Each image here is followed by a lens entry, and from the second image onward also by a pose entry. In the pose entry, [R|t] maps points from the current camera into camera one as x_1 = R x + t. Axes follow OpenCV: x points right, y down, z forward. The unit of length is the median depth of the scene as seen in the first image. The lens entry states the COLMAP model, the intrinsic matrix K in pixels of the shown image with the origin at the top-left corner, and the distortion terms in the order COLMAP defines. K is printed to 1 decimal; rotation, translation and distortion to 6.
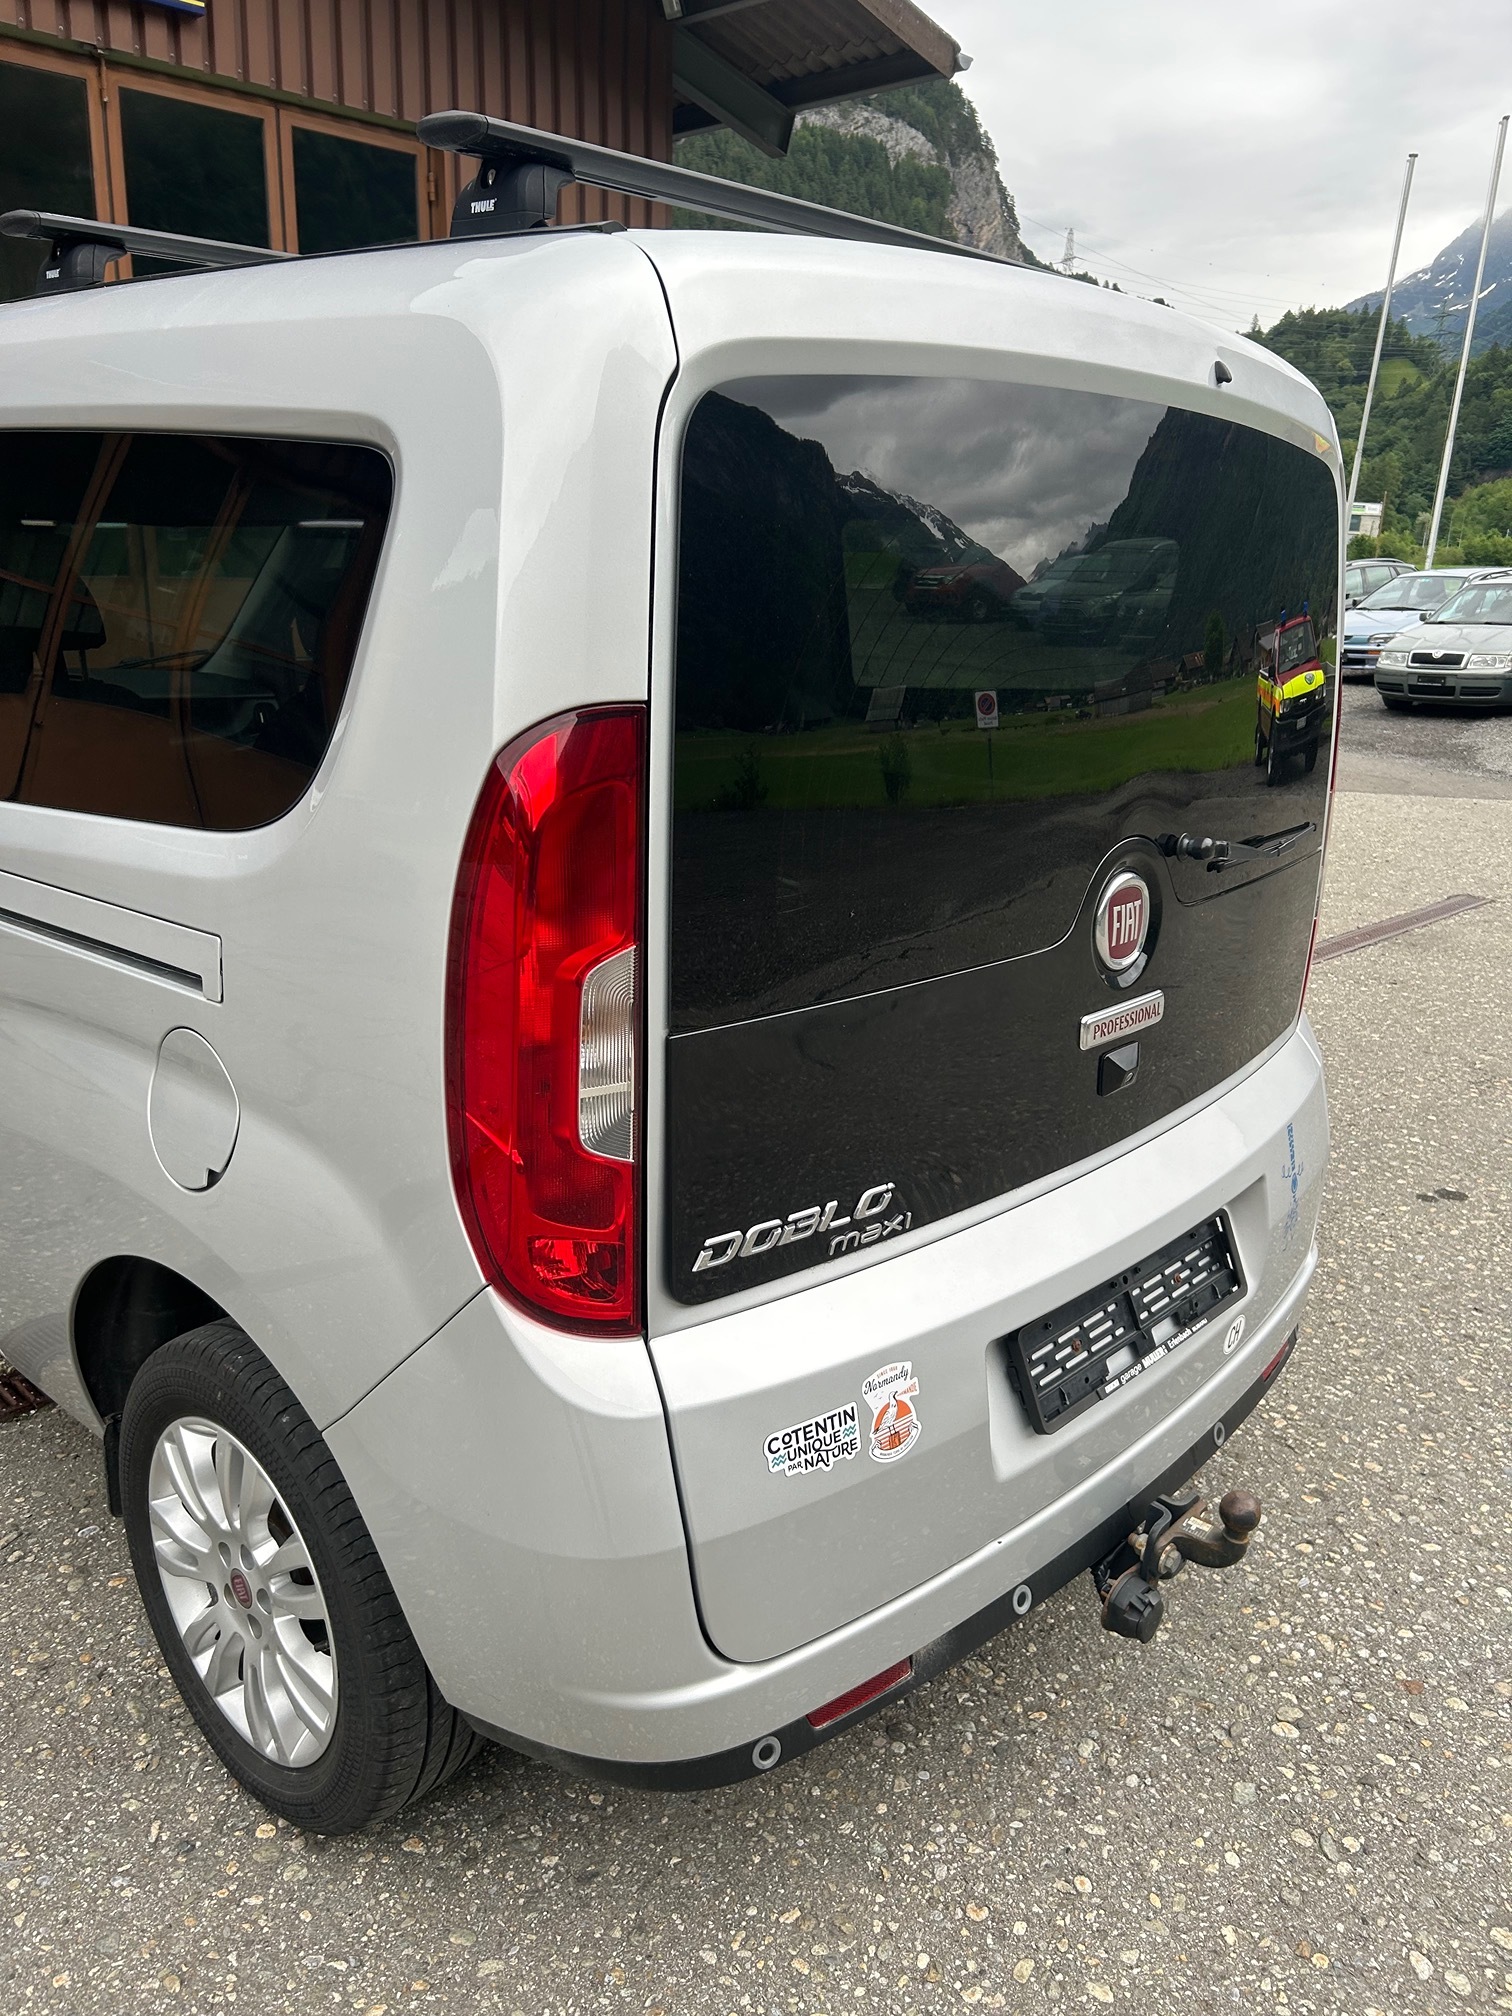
lens RADIAL K [[1516.2, 0, 774.2], [0, 1516.2, 1027.5], [0, 0, 1]] dist [0.056809, -0.063355]
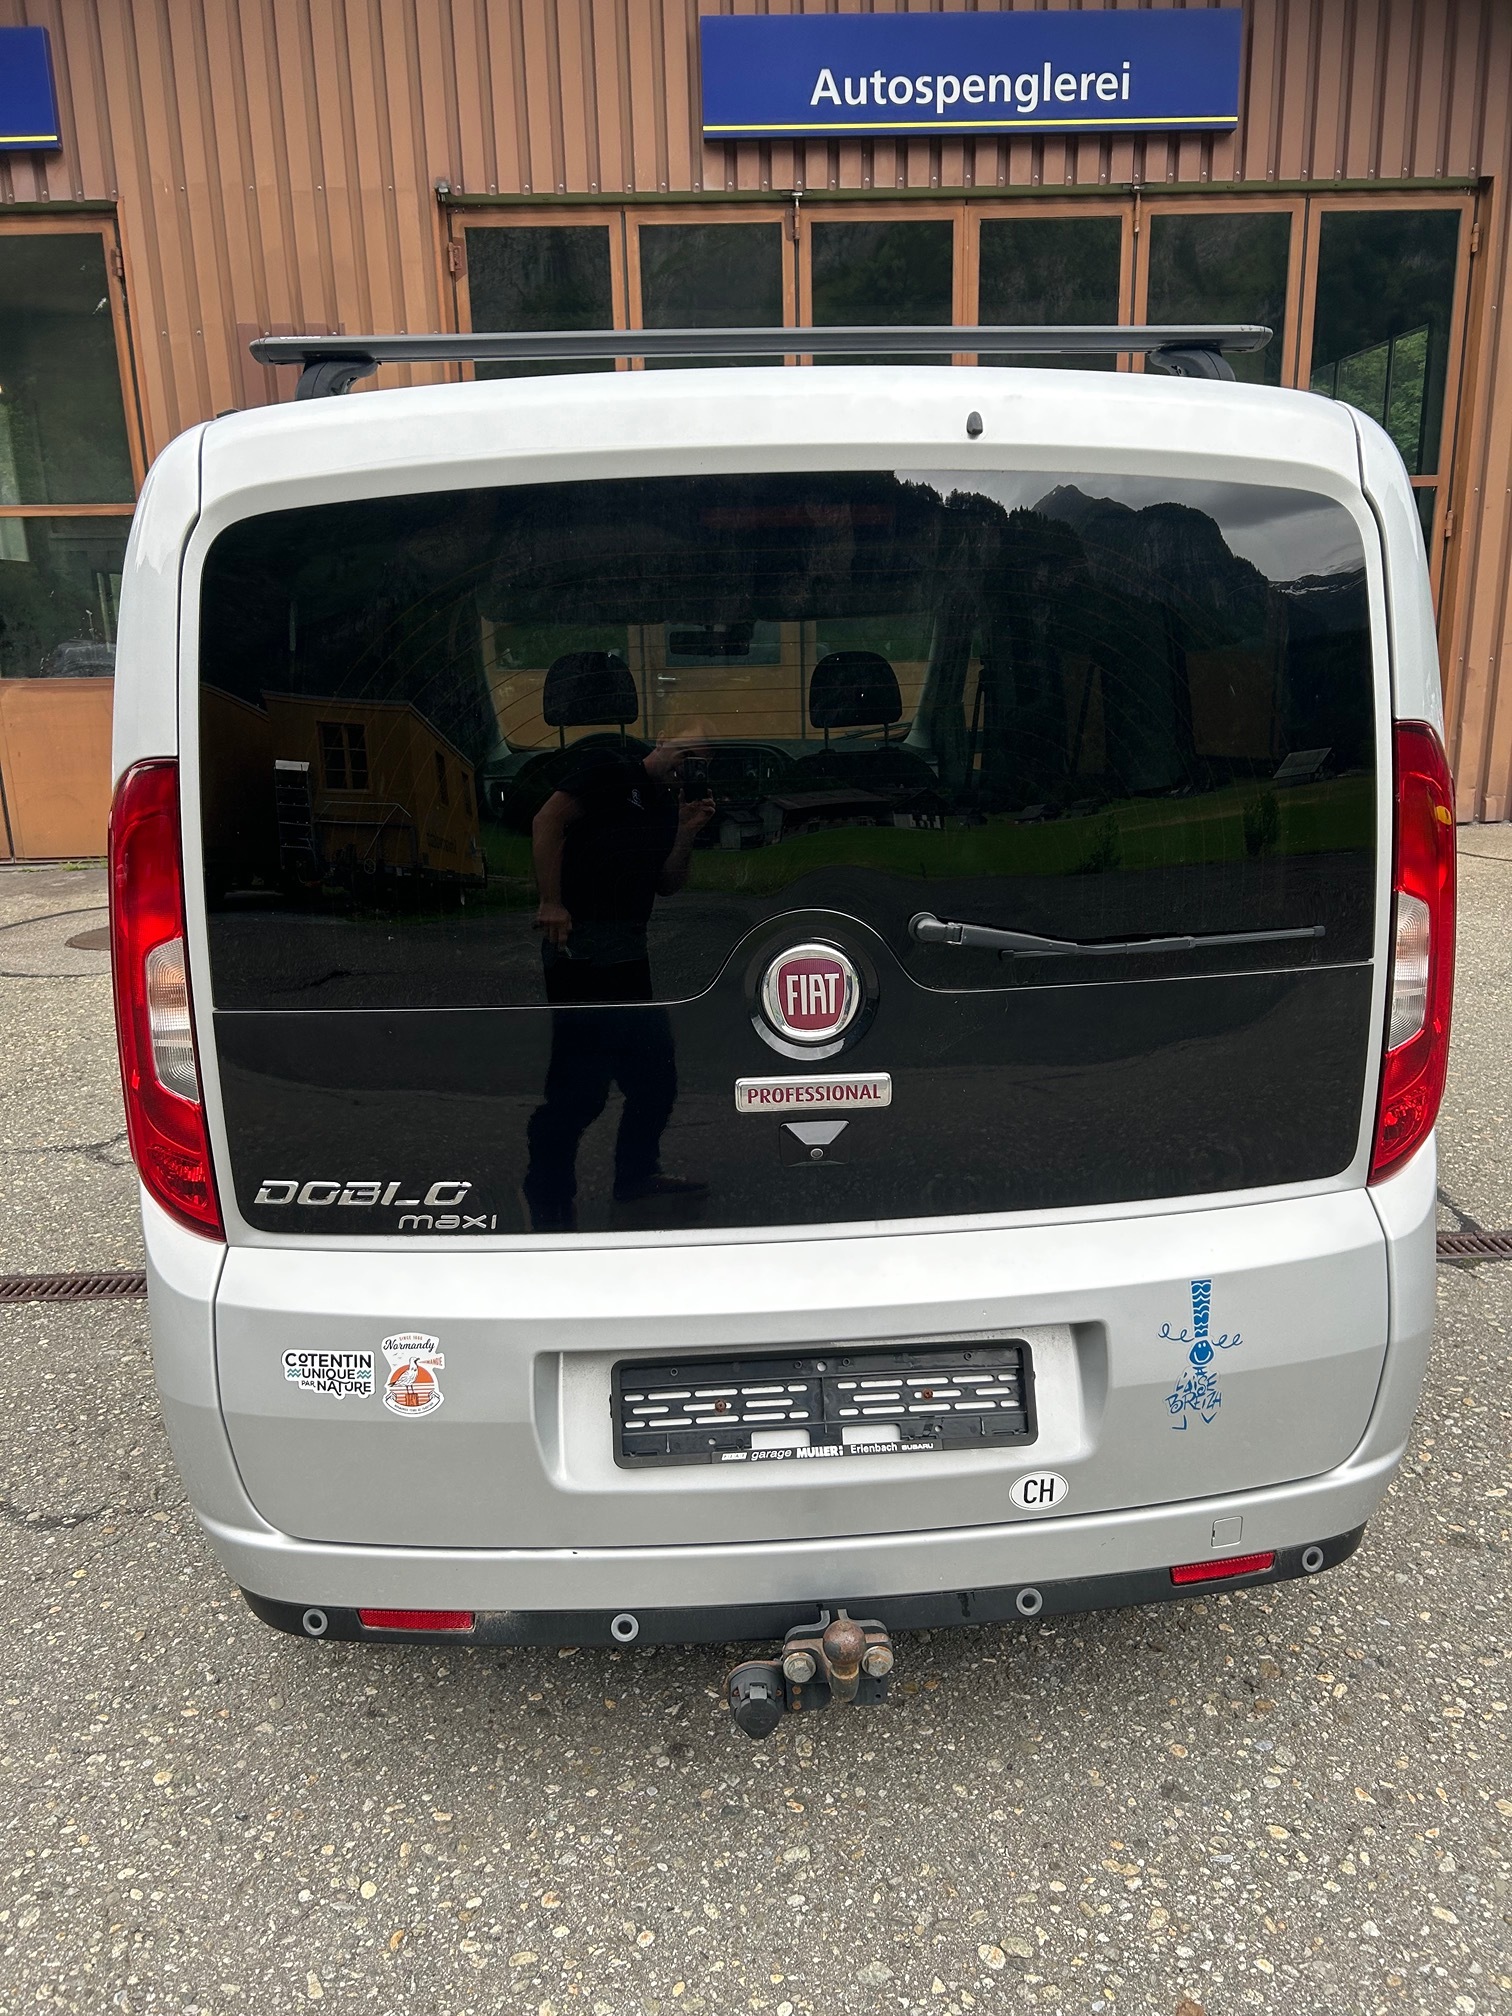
lens RADIAL K [[1516.2, 0, 767.5], [0, 1516.2, 1021.3], [0, 0, 1]] dist [0.056809, -0.063355]
pose [[0.719305, 0.128439, -0.682718, 0.881697], [-0.160256, 0.986932, 0.016827, -0.063742], [0.675957, 0.097306, 0.730489, 0.268173]]
